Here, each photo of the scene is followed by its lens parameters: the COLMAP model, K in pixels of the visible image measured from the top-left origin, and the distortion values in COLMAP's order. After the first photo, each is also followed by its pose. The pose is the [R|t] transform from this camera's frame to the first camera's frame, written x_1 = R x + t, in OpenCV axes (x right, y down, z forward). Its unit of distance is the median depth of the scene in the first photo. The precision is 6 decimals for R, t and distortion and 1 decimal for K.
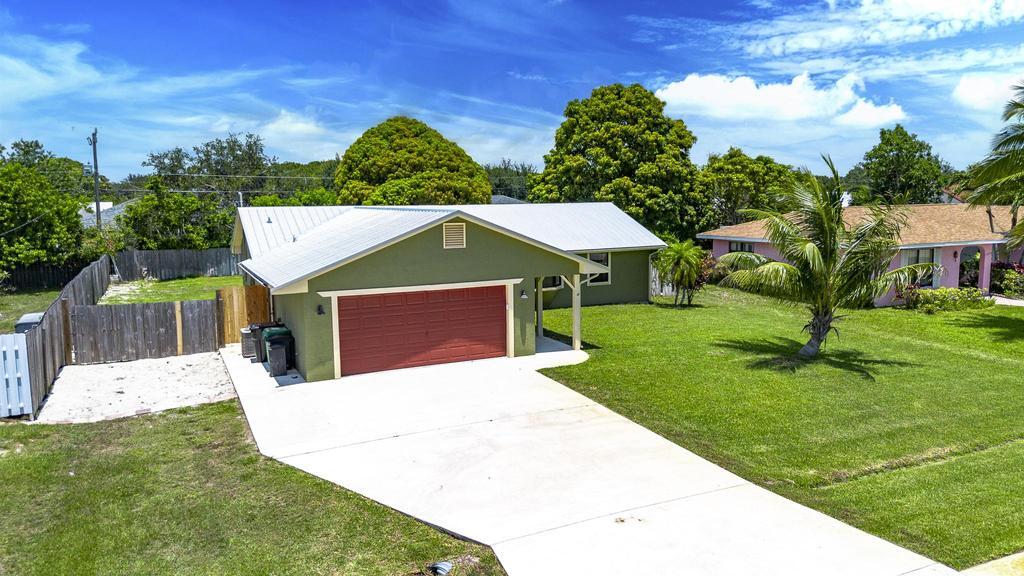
lens RADIAL K [[726.7, 0, 513.6], [0, 726.7, 286.6], [0, 0, 1]] dist [0.065583, -0.061254]
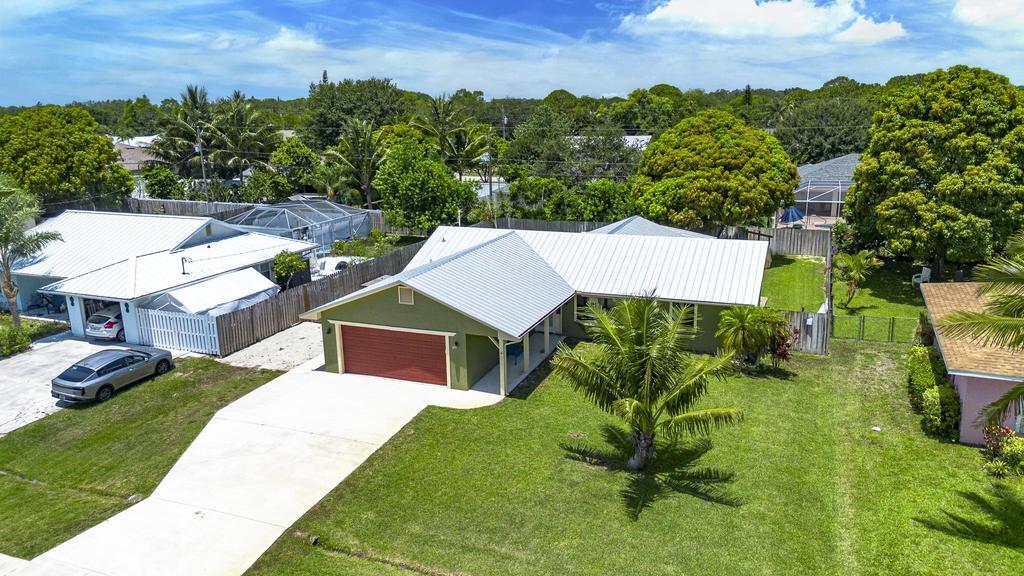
lens RADIAL K [[726.7, 0, 513.6], [0, 726.7, 286.6], [0, 0, 1]] dist [0.065583, -0.061254]
pose [[0.667488, 0.180310, -0.722459, 1.010594], [-0.077030, 0.981754, 0.173855, -0.328574], [0.740625, -0.060395, 0.669199, 0.204036]]
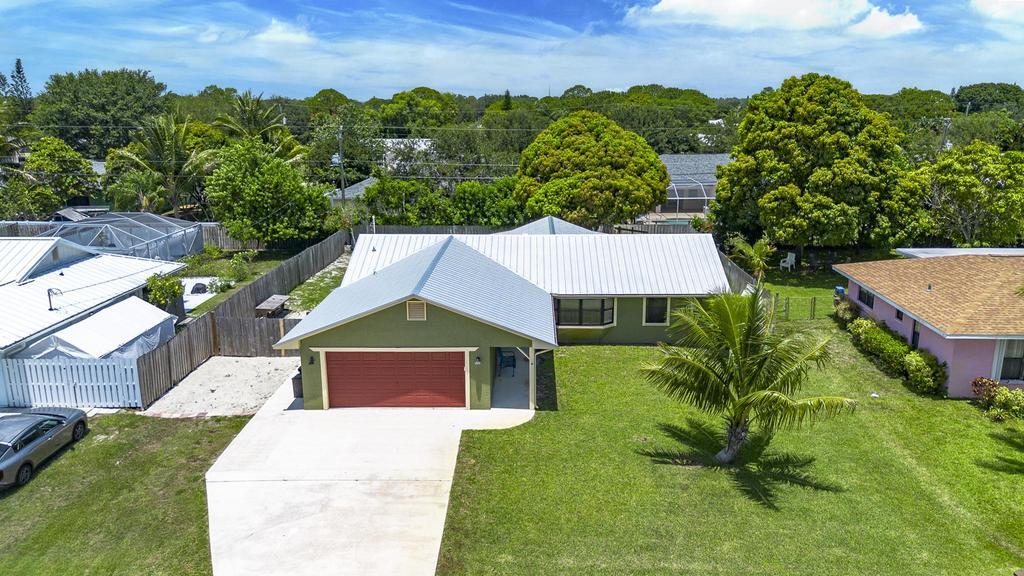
lens RADIAL K [[748.7, 0, 514.1], [0, 748.7, 284.9], [0, 0, 1]] dist [0.064715, -0.066653]
pose [[0.887760, 0.115646, -0.445543, 0.598751], [-0.060875, 0.988920, 0.135392, -0.282021], [0.456264, -0.093073, 0.884964, -0.050583]]
